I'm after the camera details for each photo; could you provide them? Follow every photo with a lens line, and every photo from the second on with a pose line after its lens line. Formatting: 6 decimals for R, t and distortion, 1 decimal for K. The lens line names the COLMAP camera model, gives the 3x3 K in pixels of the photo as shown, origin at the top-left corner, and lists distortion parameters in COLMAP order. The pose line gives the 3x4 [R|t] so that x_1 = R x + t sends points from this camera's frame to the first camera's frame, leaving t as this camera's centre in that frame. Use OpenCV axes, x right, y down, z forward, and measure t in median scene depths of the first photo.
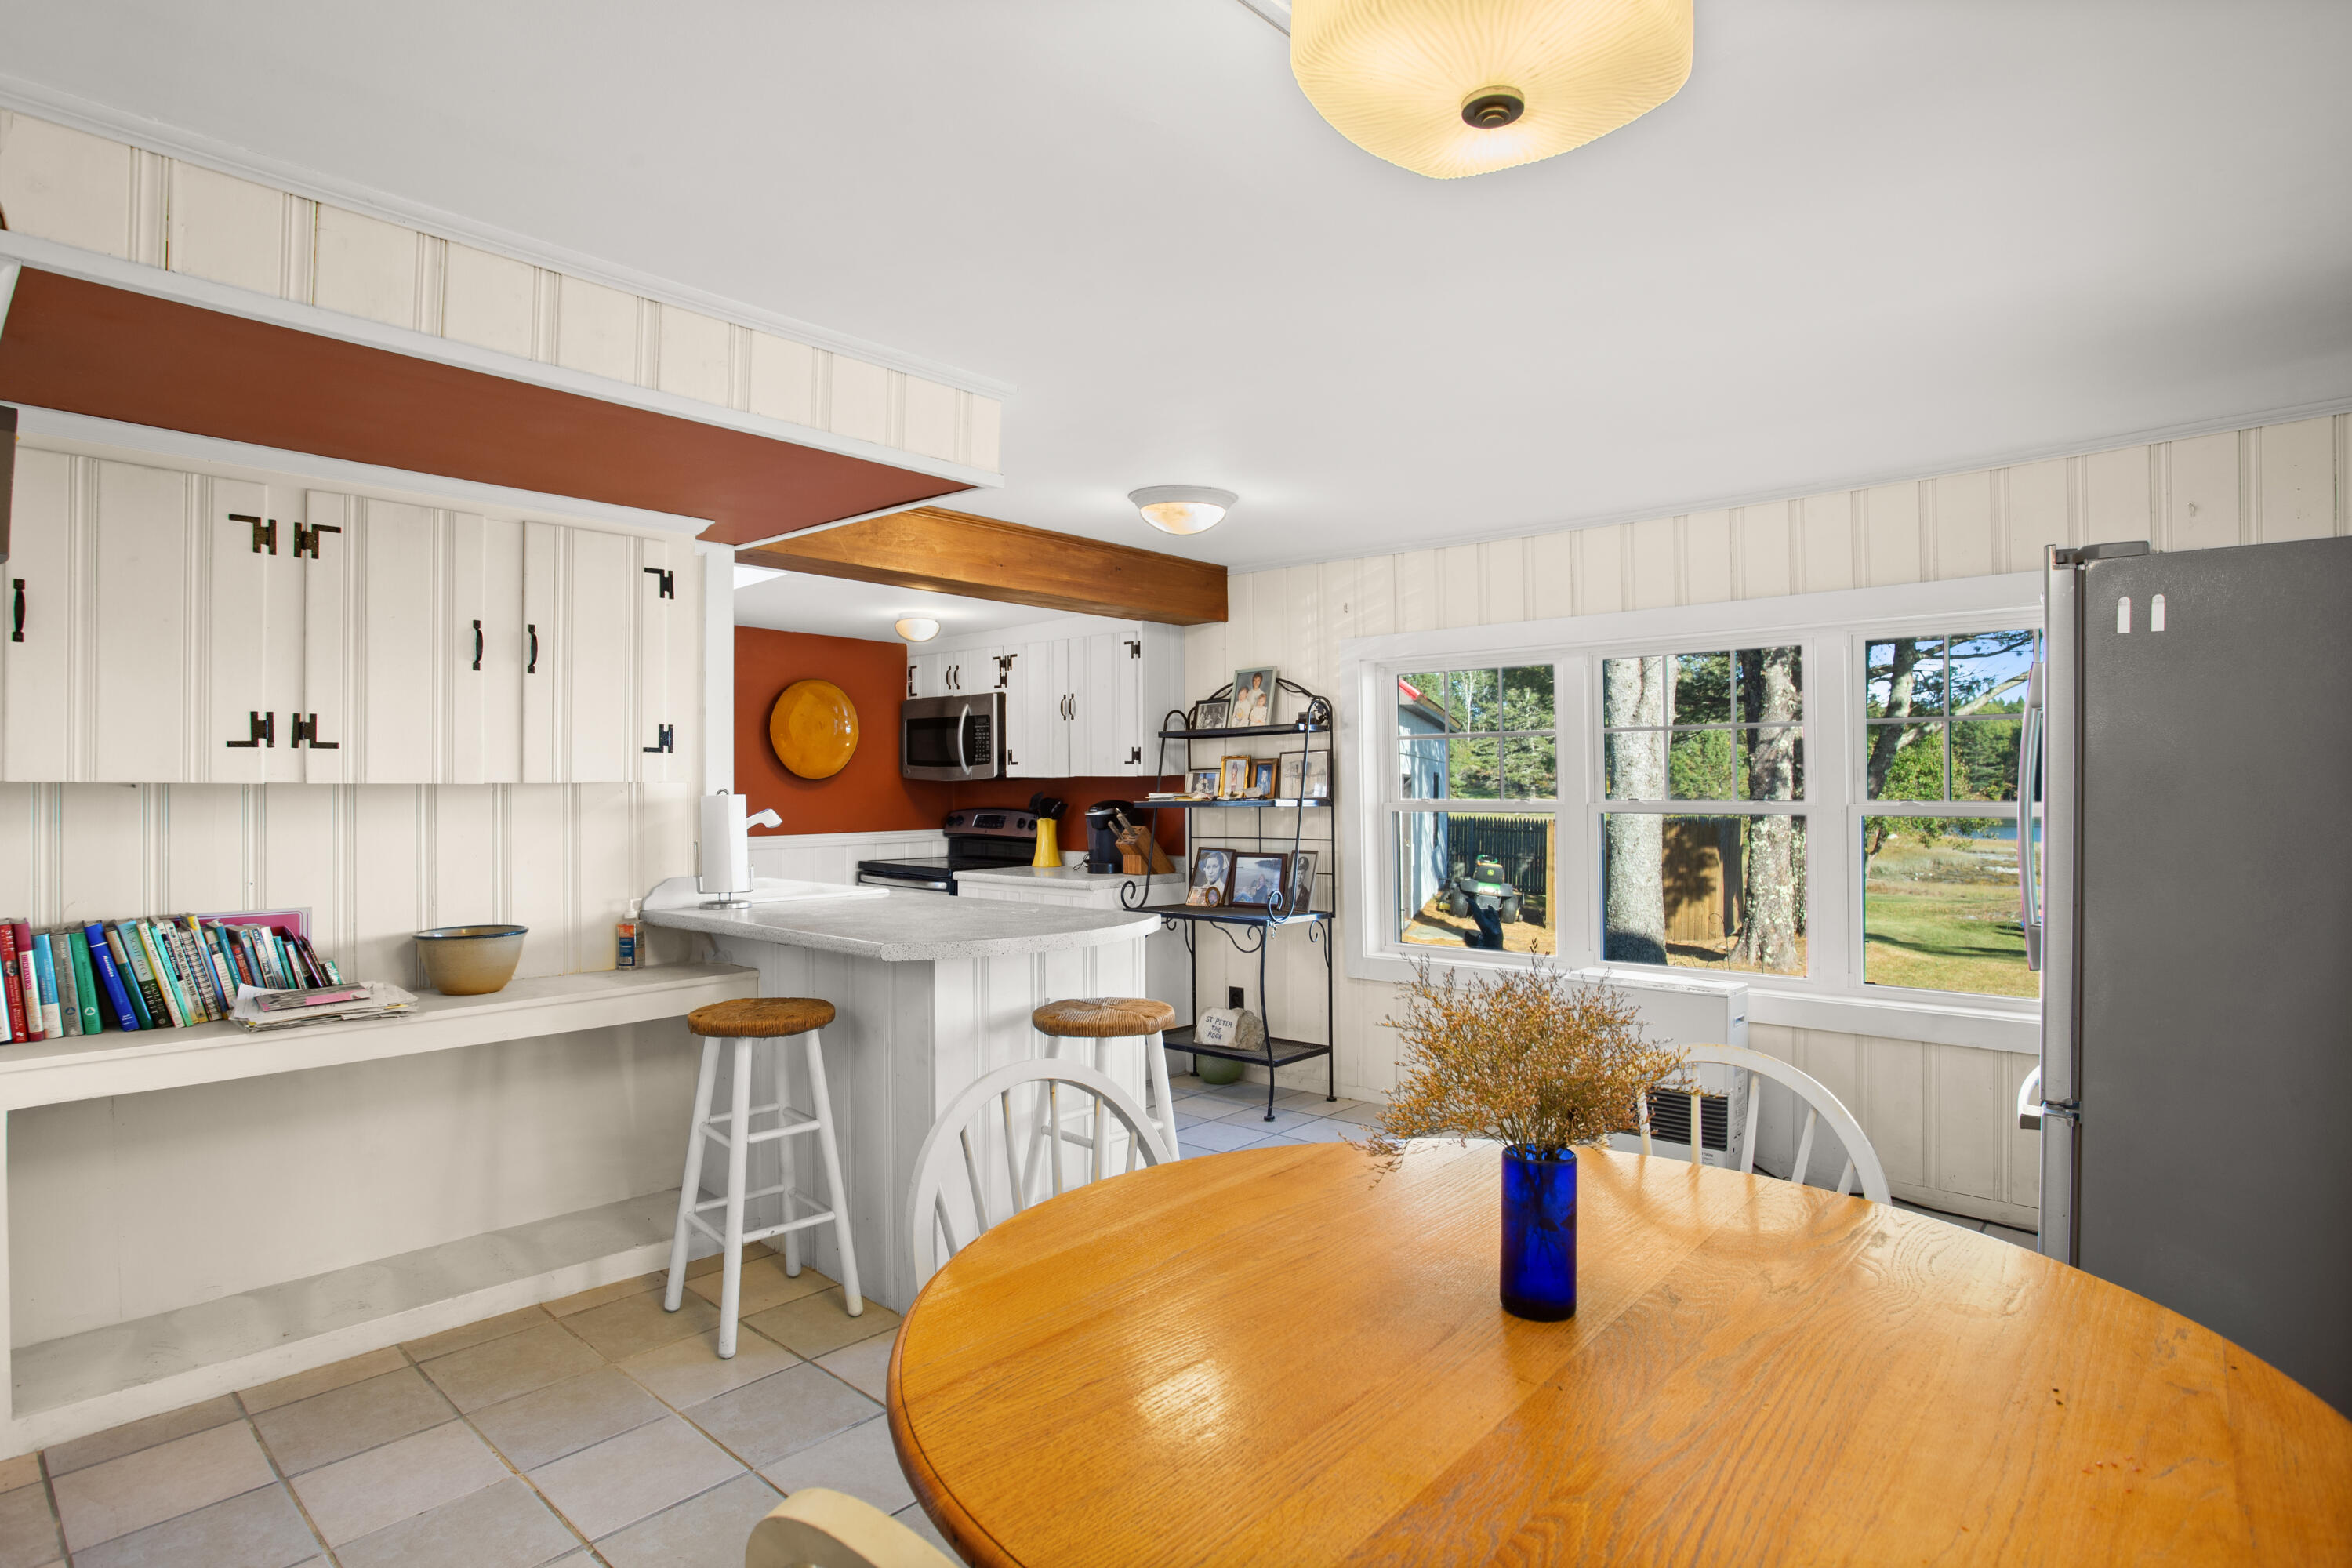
lens RADIAL K [[1223.4, 0, 1160.8], [0, 1223.4, 778.1], [0, 0, 1]] dist [-0.056479, 0.022911]
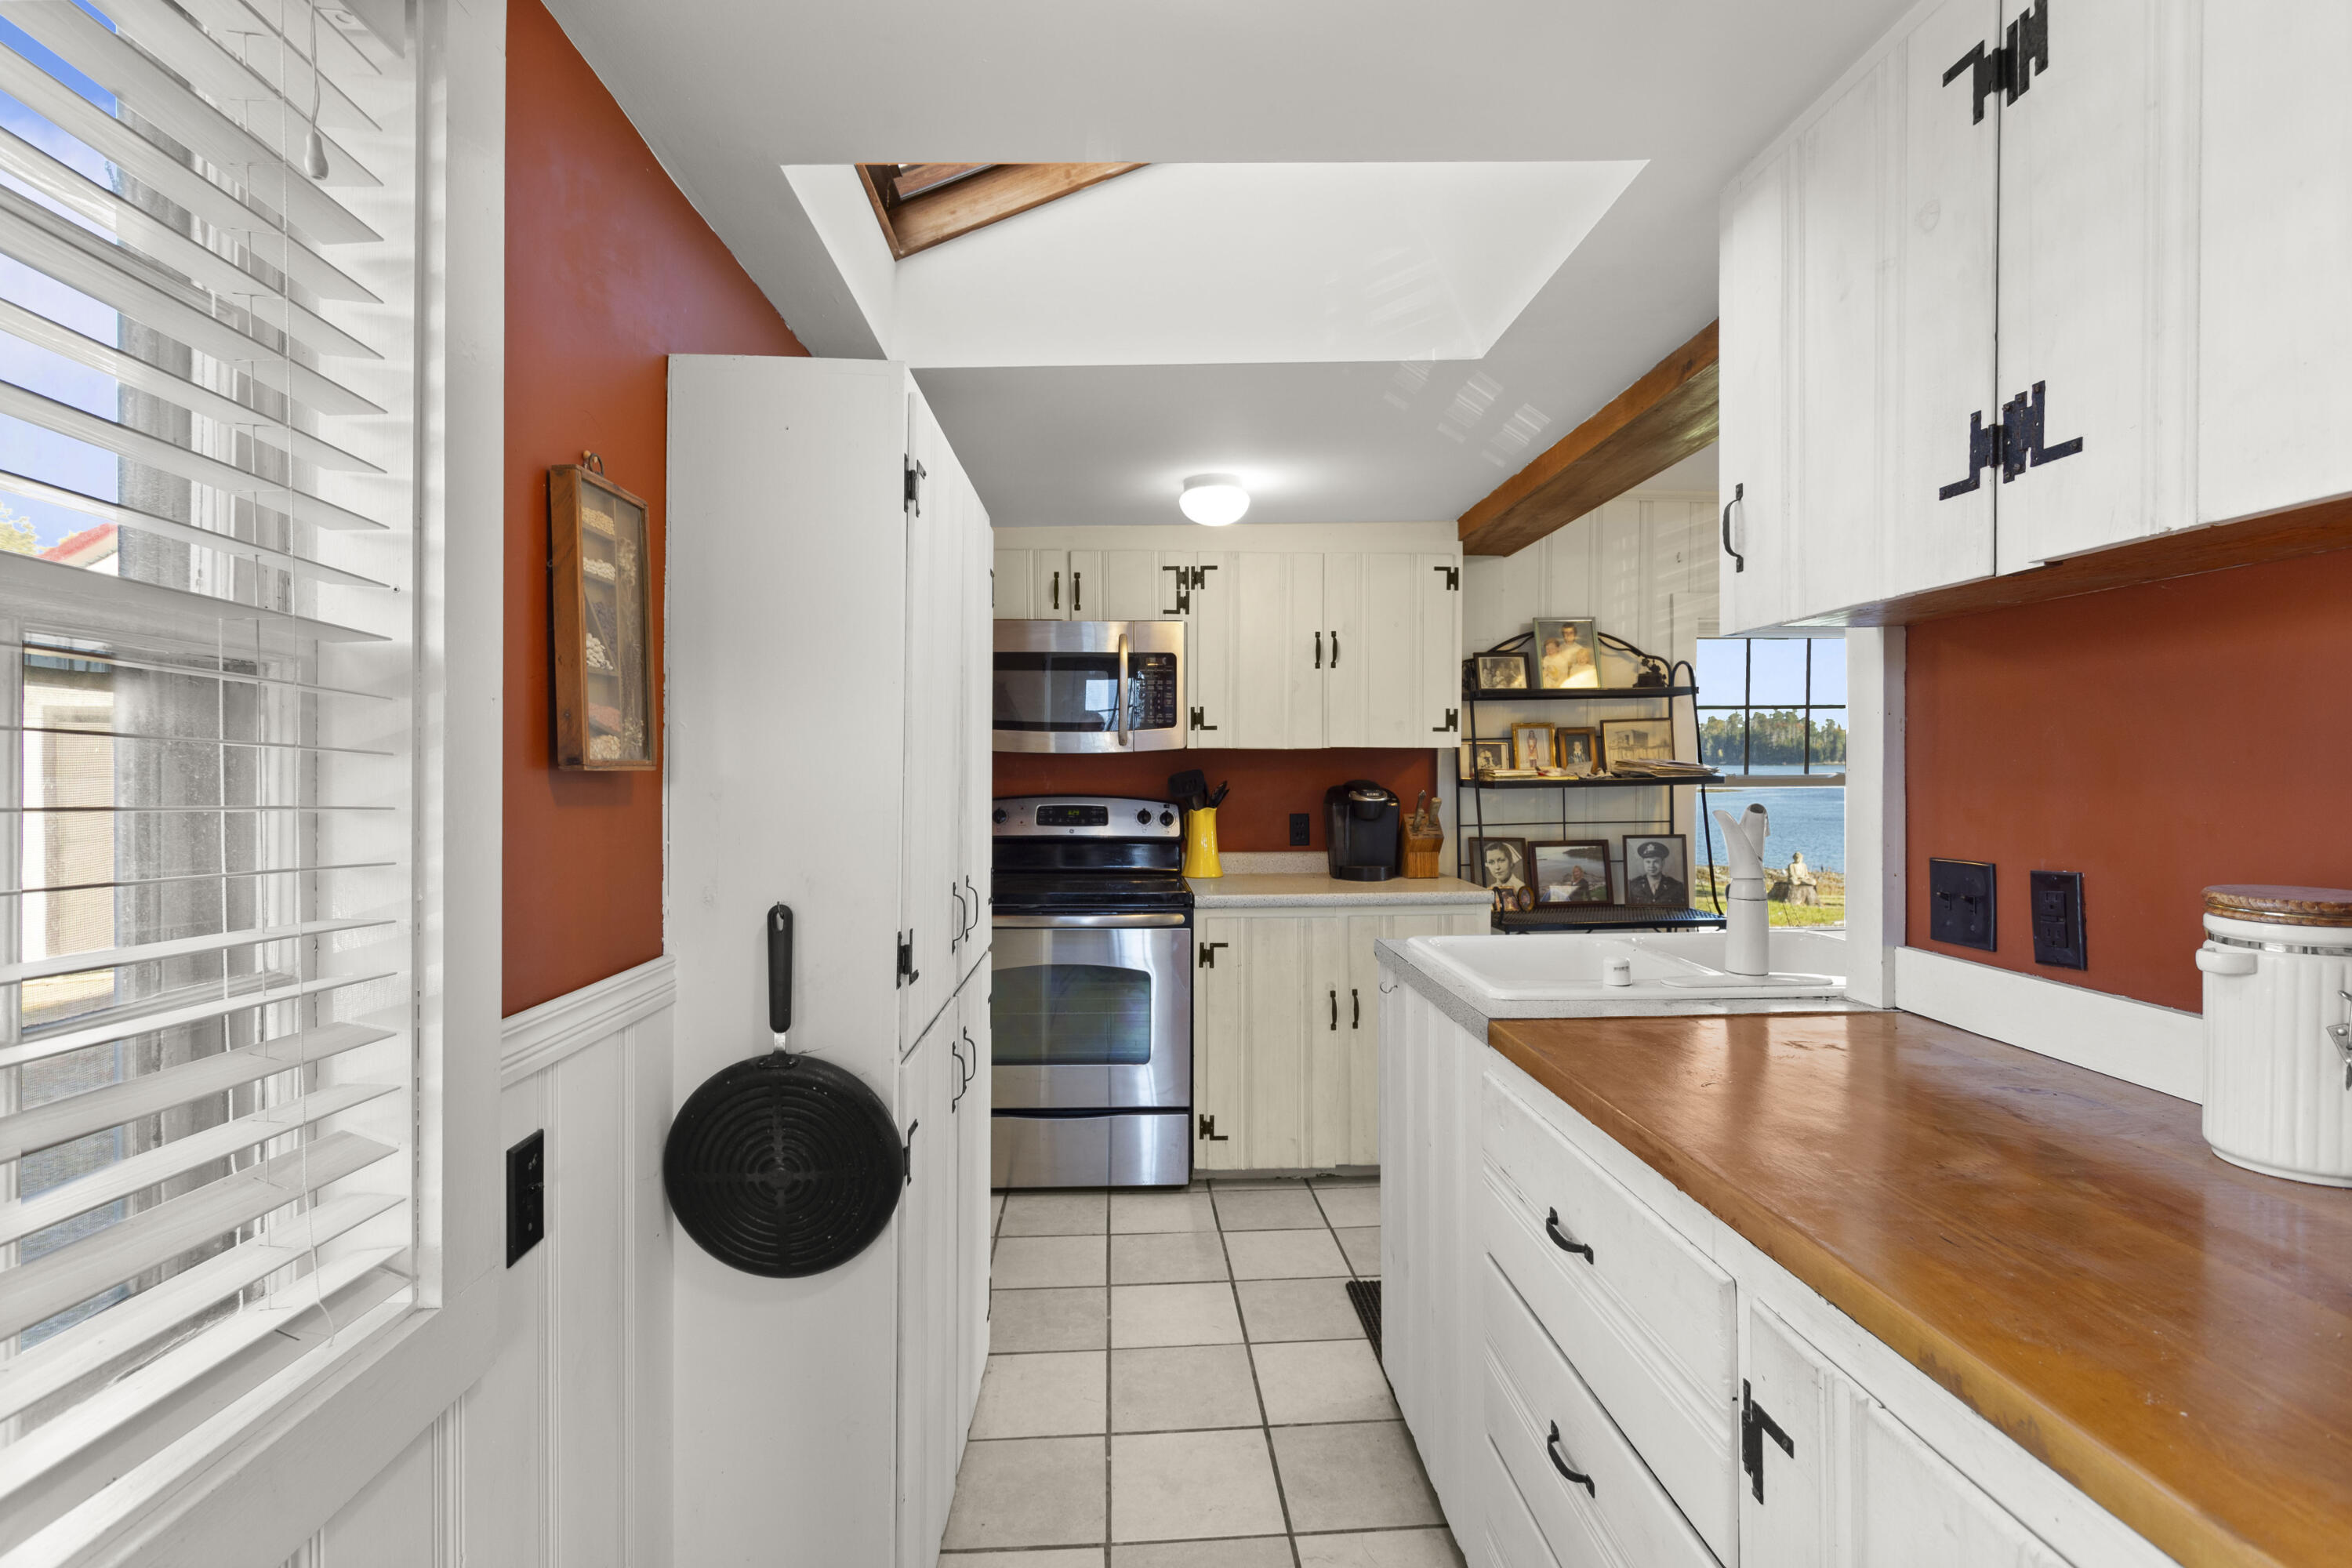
lens RADIAL K [[1127.5, 0, 1168.4], [0, 1127.5, 788.8], [0, 0, 1]] dist [-0.006193, 0.005709]
pose [[0.709651, -0.019780, 0.704276, -0.681282], [-0.000499, 0.999591, 0.028577, 0.004362], [-0.704553, -0.020632, 0.709351, 0.679345]]
